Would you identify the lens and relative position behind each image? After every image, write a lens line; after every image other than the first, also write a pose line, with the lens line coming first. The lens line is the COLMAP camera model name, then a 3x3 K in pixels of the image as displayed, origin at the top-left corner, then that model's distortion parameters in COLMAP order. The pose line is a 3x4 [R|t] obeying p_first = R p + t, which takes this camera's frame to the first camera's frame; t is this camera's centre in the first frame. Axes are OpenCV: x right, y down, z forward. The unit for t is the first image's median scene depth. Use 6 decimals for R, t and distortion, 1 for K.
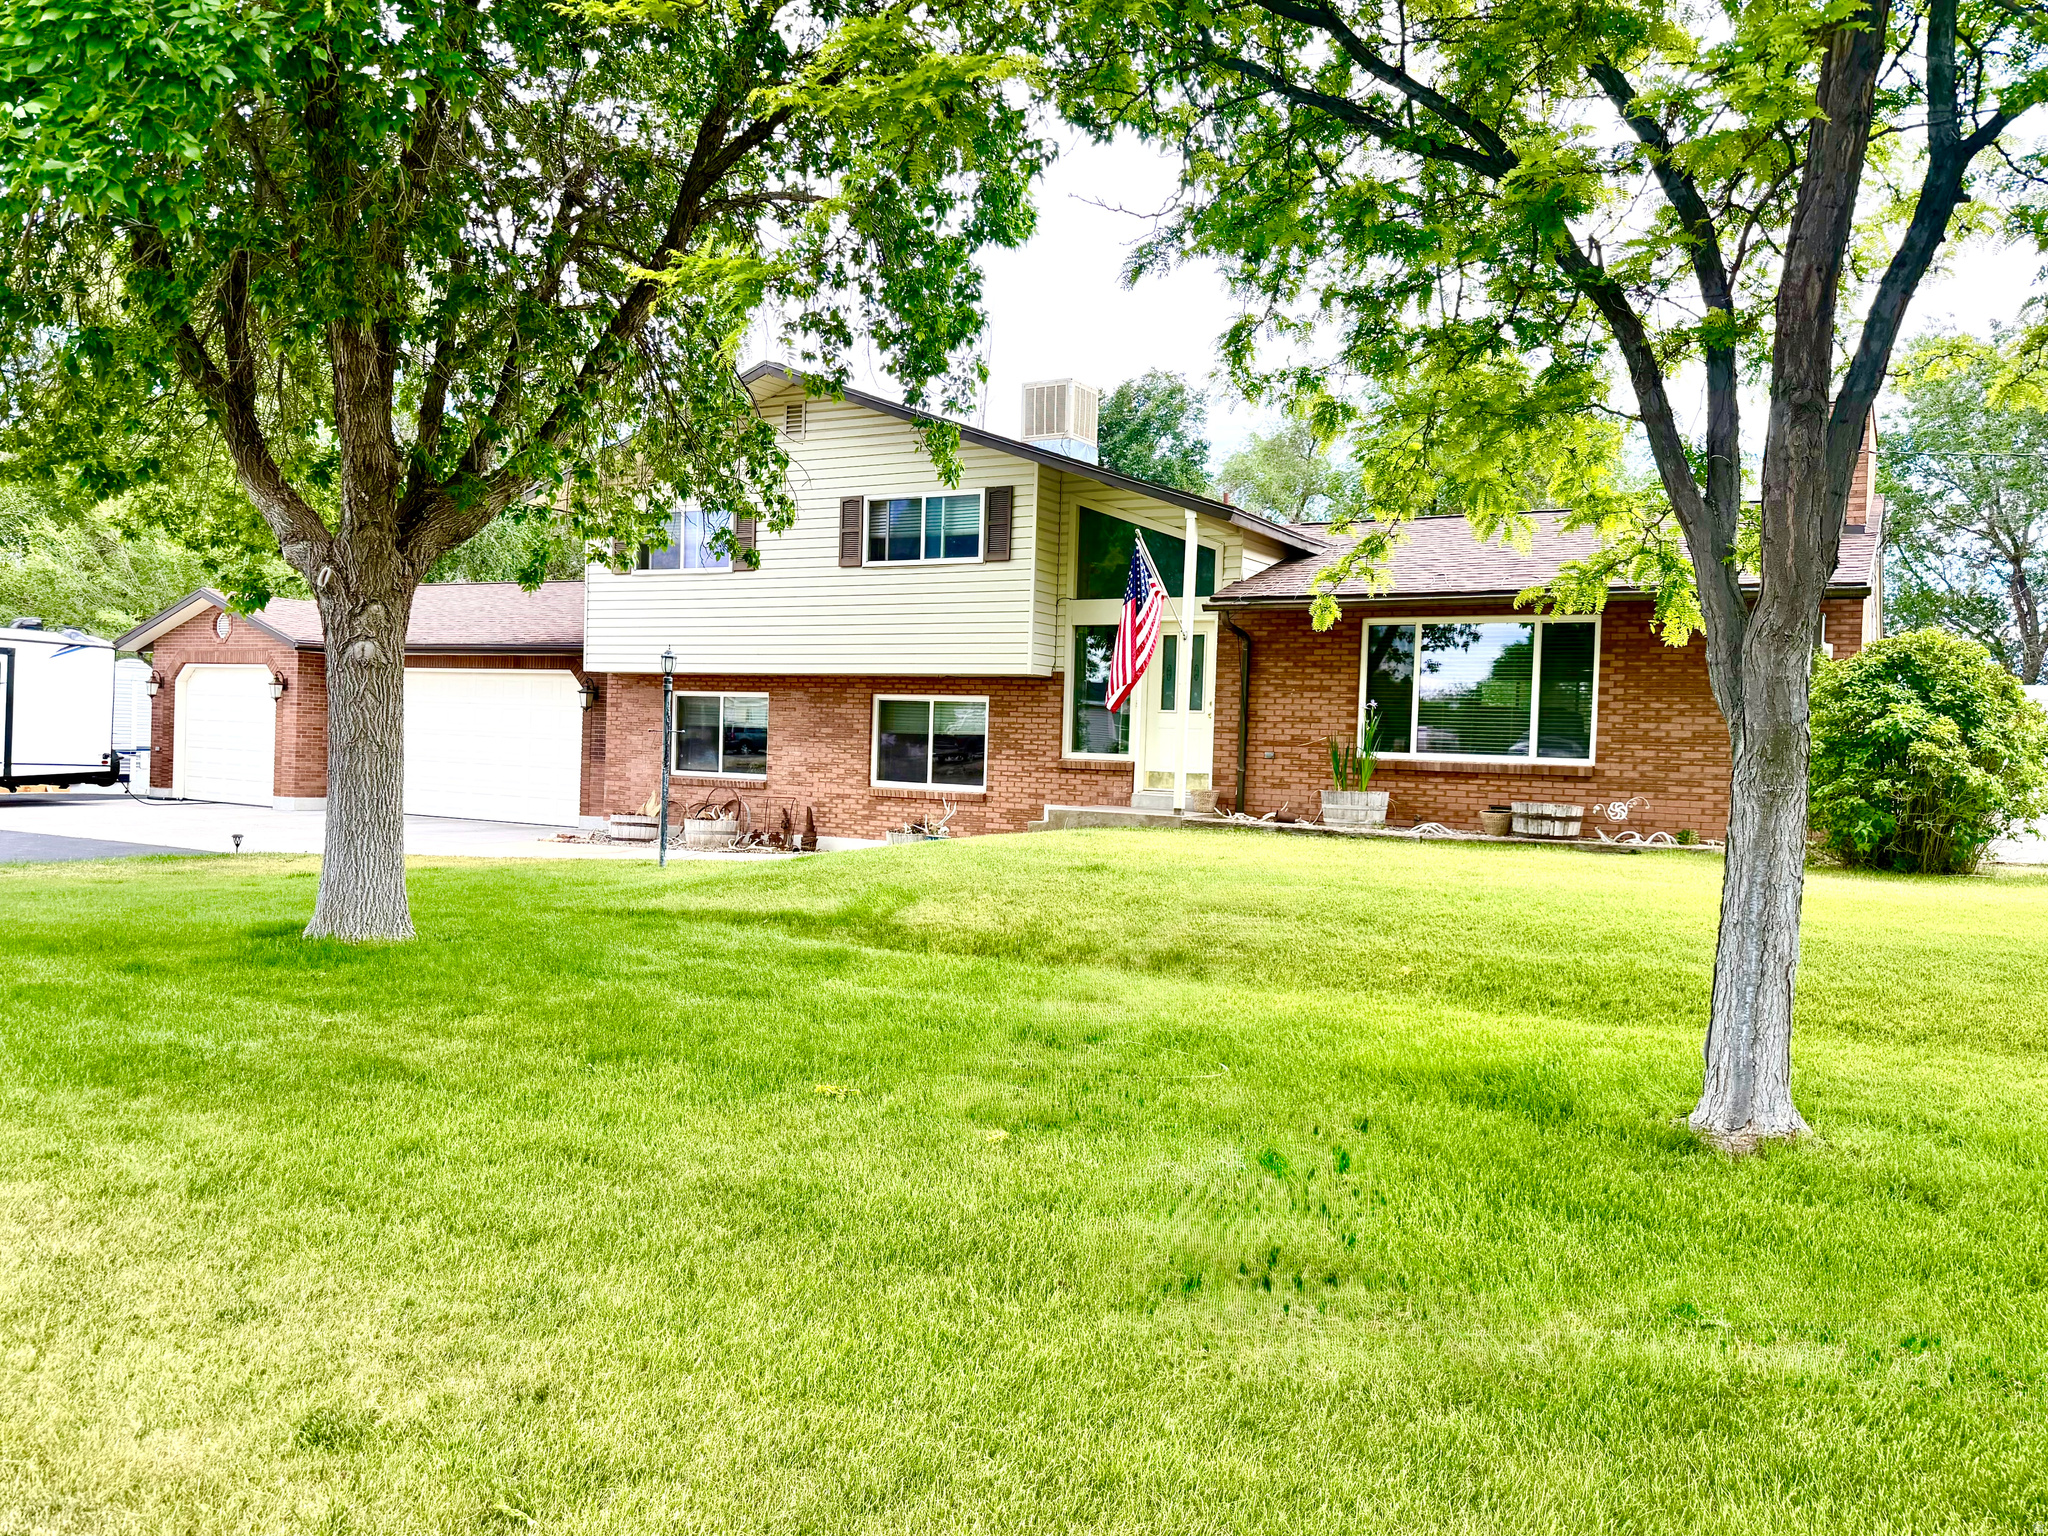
lens RADIAL K [[1449.2, 0, 1024.0], [0, 1449.2, 768.0], [0, 0, 1]] dist [-0.036169, -0.000840]
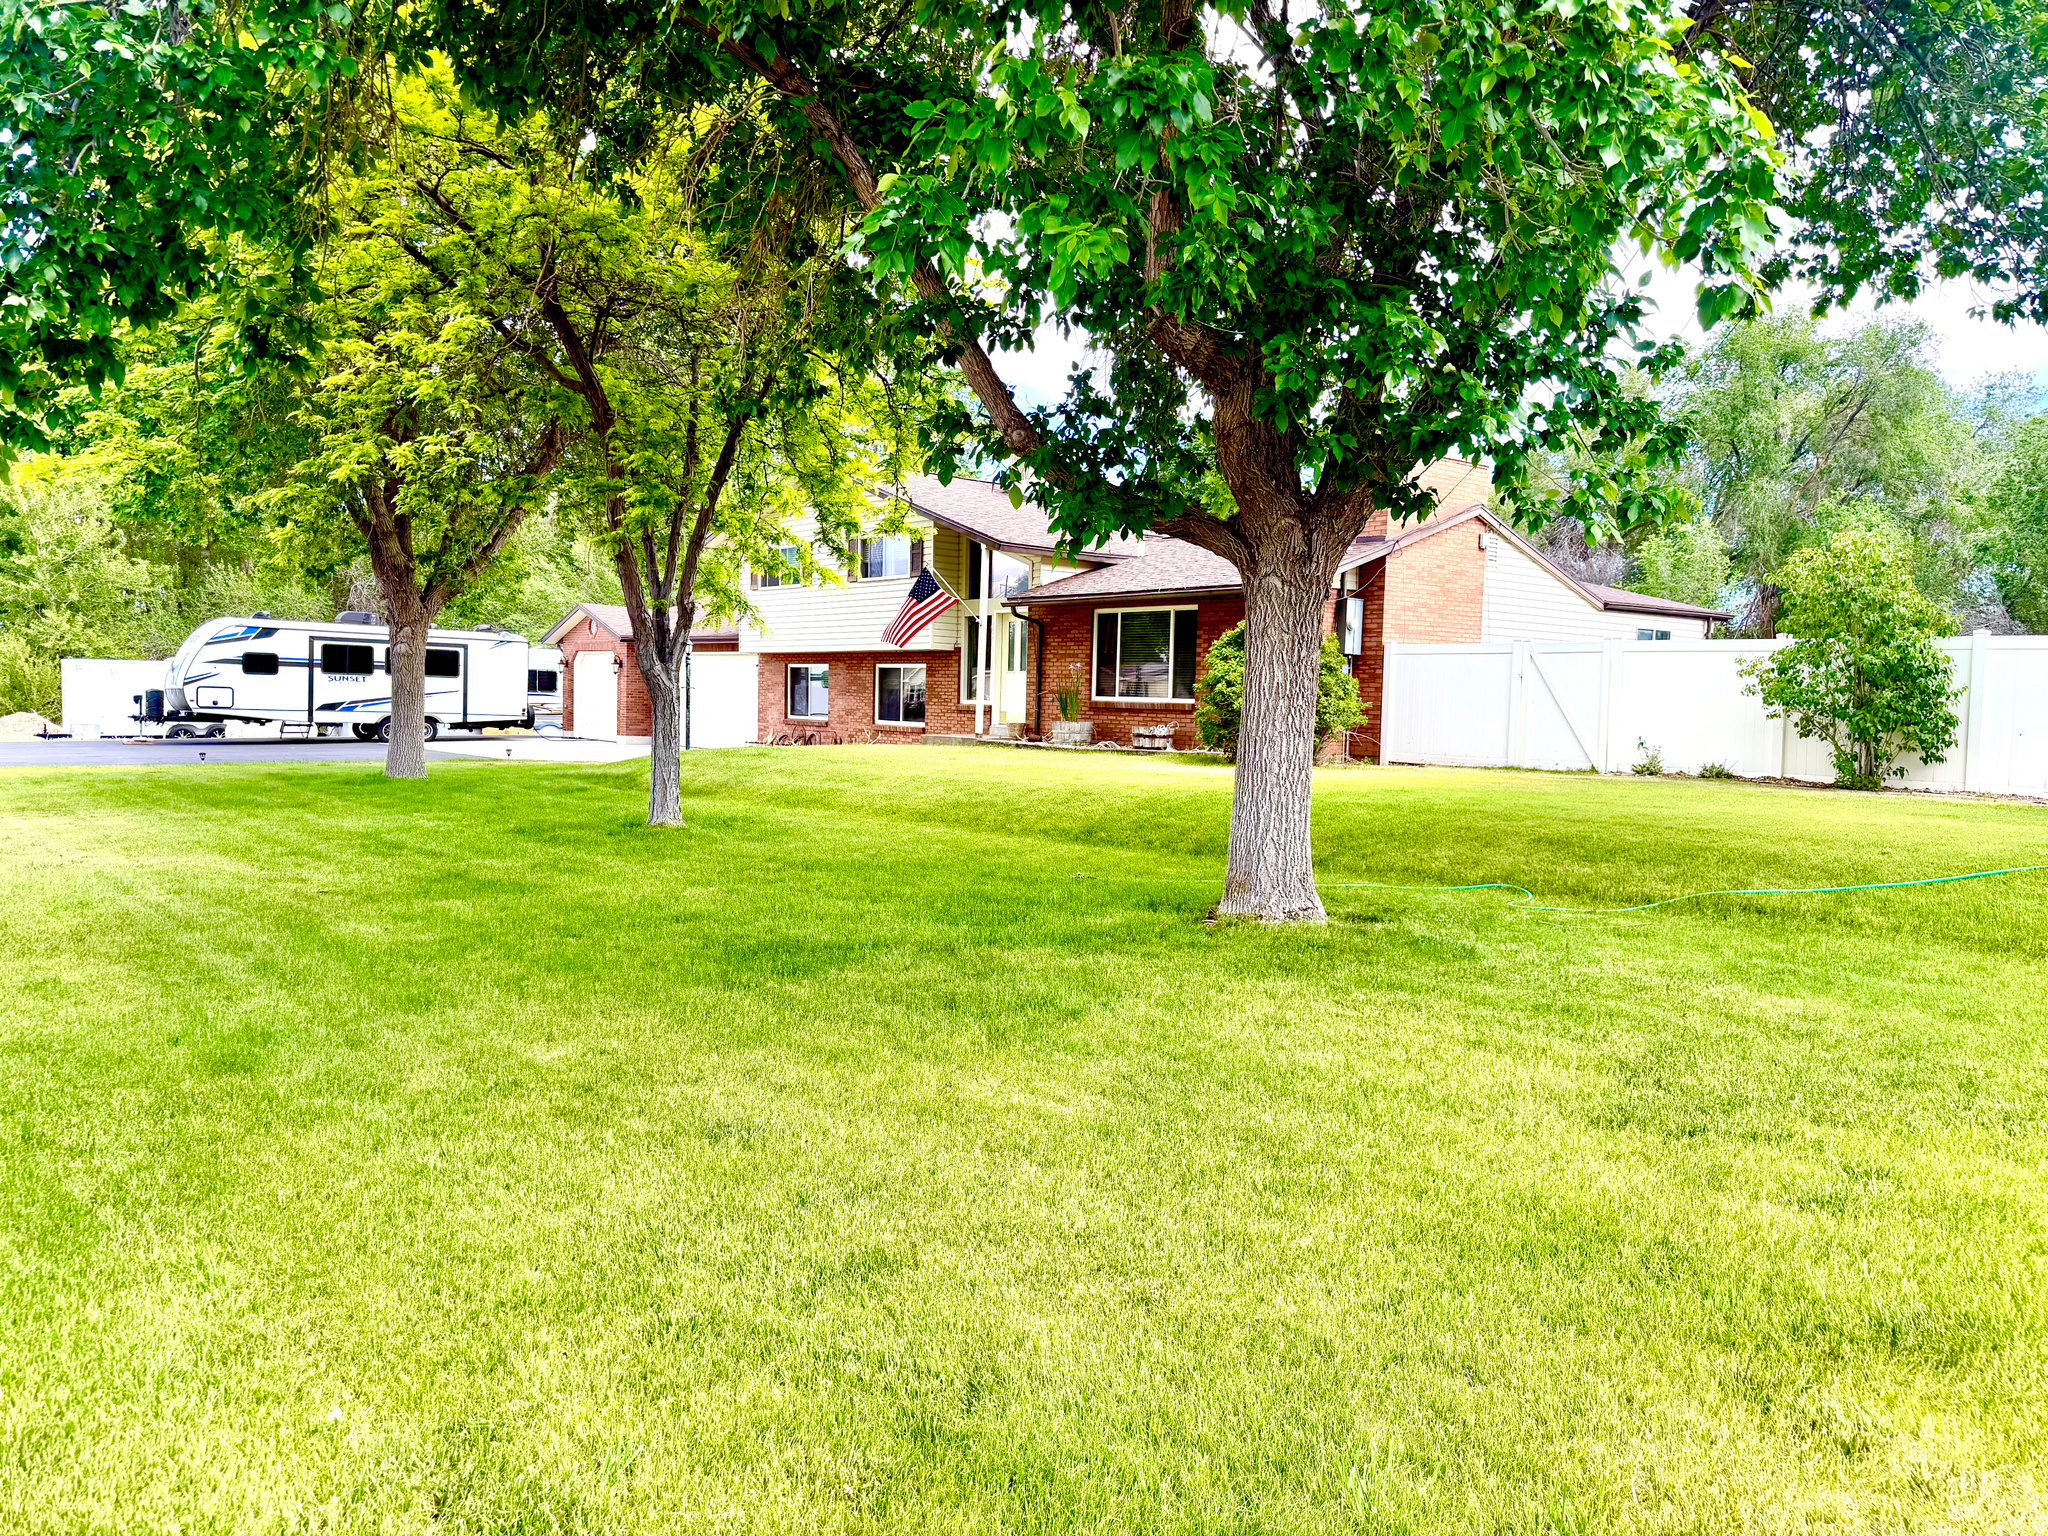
lens RADIAL K [[1455.3, 0, 1024.0], [0, 1455.3, 768.0], [0, 0, 1]] dist [0.002105, -0.003765]
pose [[0.923580, 0.011801, -0.383225, 0.670682], [-0.005589, 0.999834, 0.017319, 0.033789], [0.383366, -0.013854, 0.923493, -0.394626]]
